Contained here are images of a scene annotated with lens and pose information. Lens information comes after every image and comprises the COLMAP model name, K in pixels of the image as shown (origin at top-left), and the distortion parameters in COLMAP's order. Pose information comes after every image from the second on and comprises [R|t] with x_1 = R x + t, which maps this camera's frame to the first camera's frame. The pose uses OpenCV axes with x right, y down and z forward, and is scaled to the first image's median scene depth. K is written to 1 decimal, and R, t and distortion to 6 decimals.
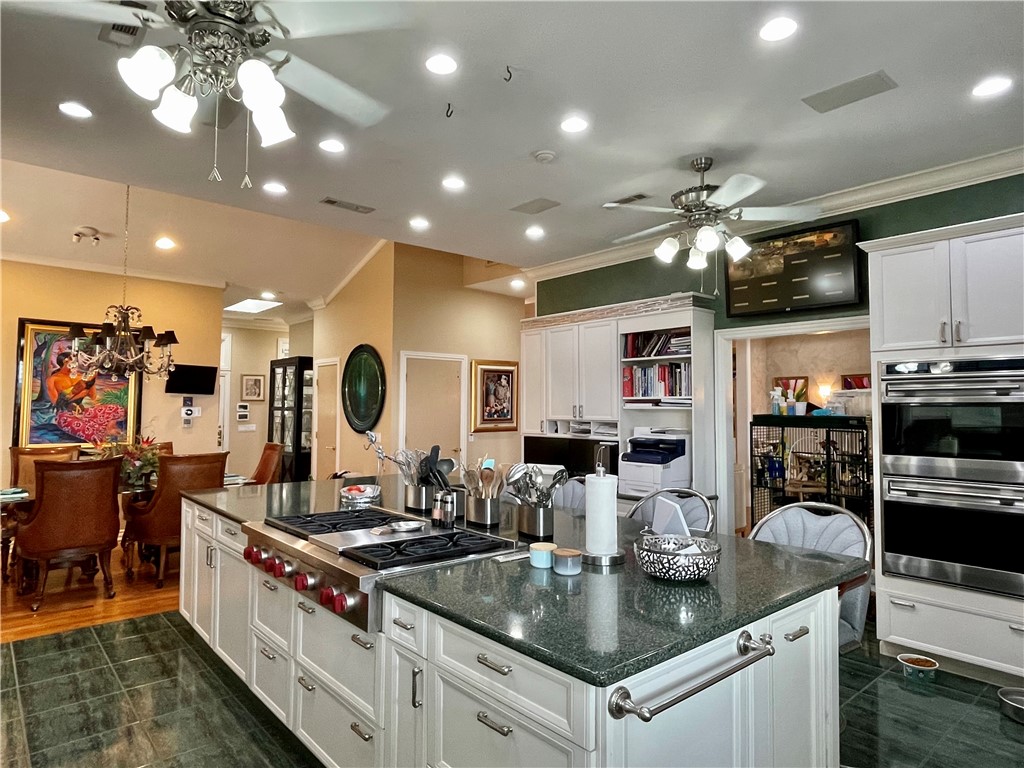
lens RADIAL K [[617.5, 0, 513.3], [0, 617.5, 382.2], [0, 0, 1]] dist [-0.004096, -0.000148]
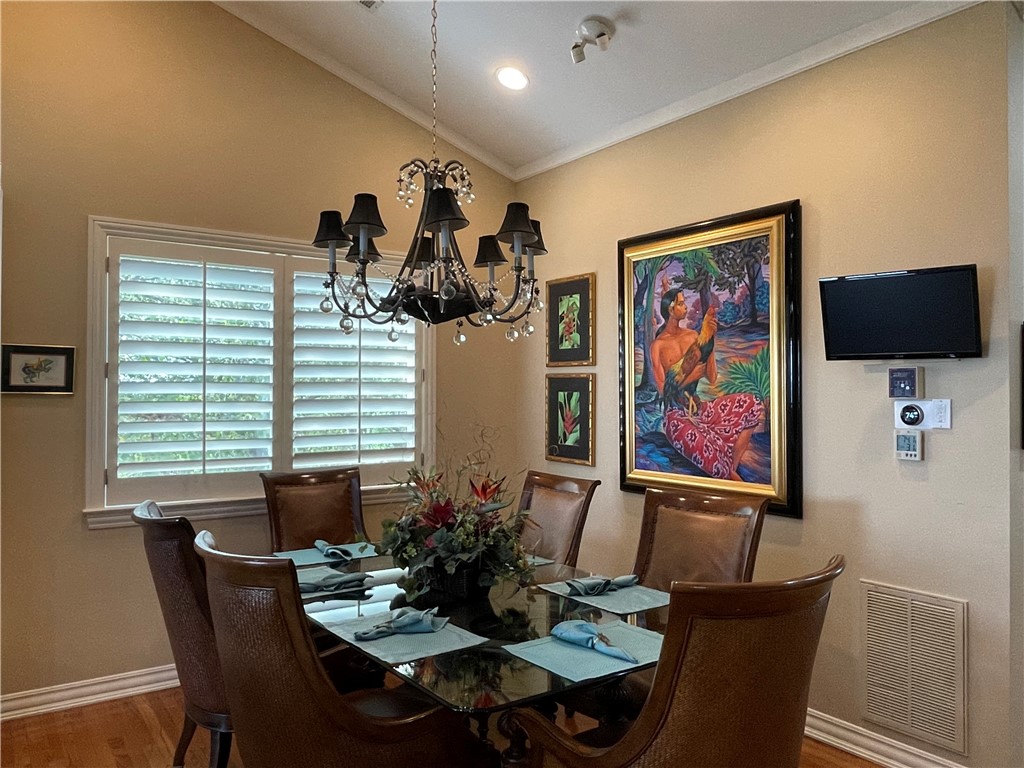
lens RADIAL K [[729.4, 0, 511.8], [0, 729.4, 383.3], [0, 0, 1]] dist [-0.004447, -0.000407]
pose [[-0.142124, -0.017378, -0.989696, -0.126229], [0.049533, 0.998468, -0.024645, 0.034365], [0.988609, -0.052525, -0.141046, 0.940299]]
